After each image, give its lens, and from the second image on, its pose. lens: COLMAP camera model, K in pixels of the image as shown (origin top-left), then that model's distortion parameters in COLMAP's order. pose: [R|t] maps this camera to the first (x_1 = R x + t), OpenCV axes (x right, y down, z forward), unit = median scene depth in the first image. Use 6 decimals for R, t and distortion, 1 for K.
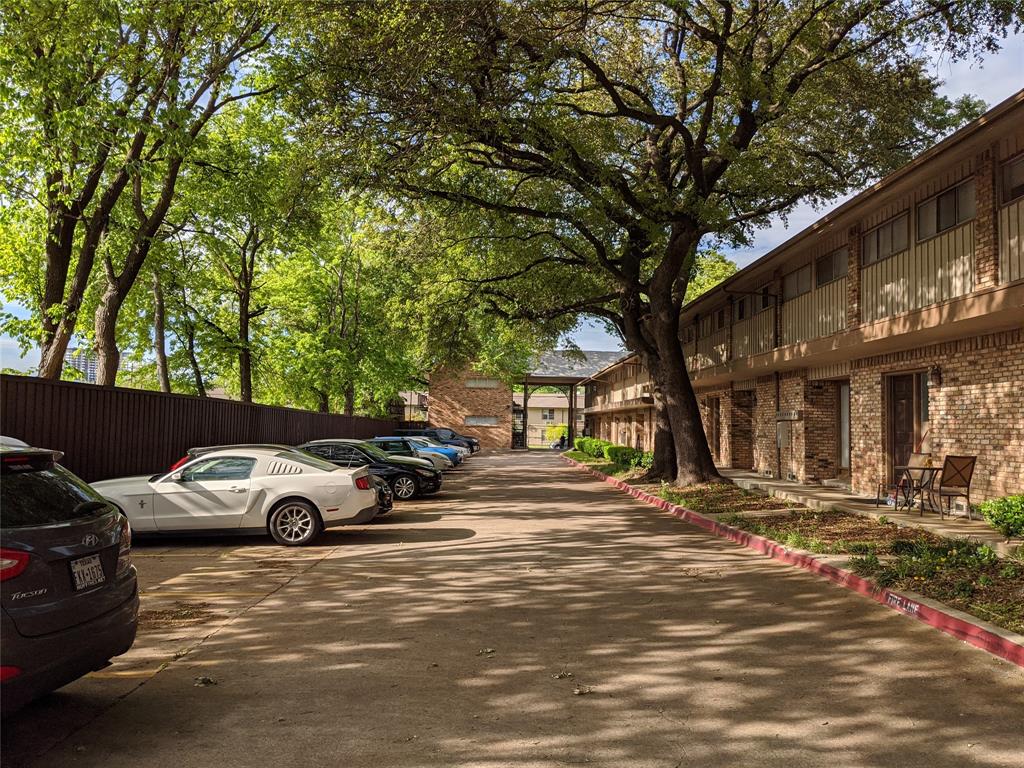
lens RADIAL K [[807.3, 0, 511.8], [0, 807.3, 366.3], [0, 0, 1]] dist [0.048612, -0.081153]
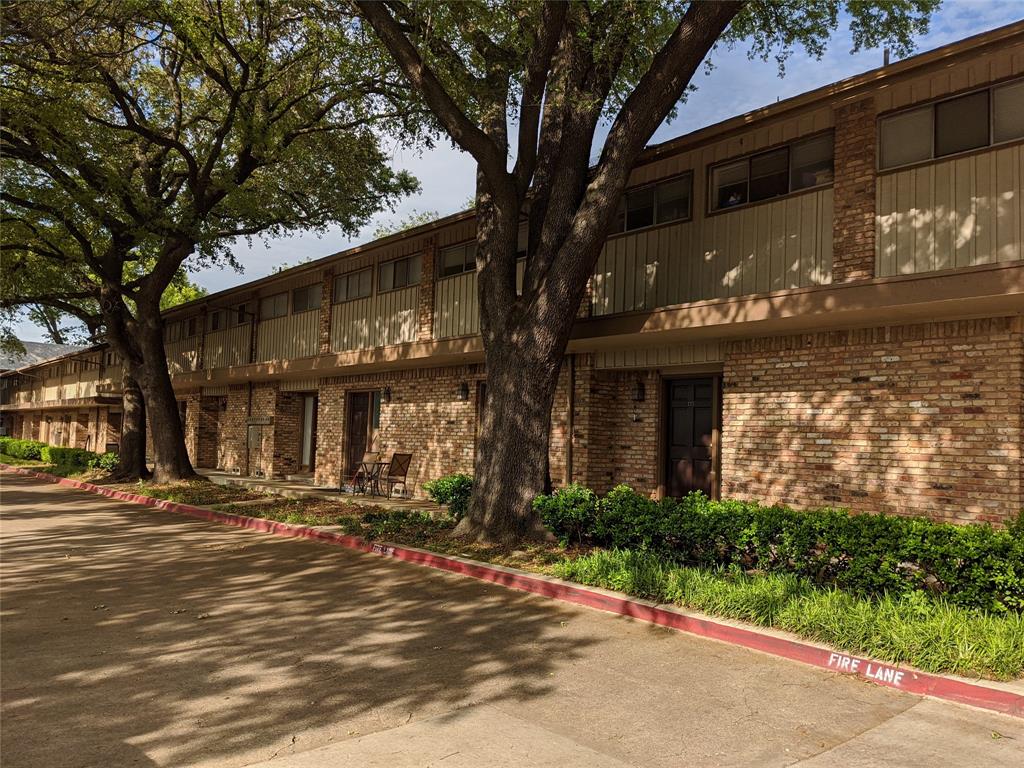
lens RADIAL K [[807.3, 0, 511.8], [0, 807.3, 366.3], [0, 0, 1]] dist [0.048612, -0.081153]
pose [[0.772211, 0.069357, 0.631569, -0.138864], [-0.067324, 0.997360, -0.027210, -0.010761], [-0.631789, -0.021508, 0.774842, -0.141218]]
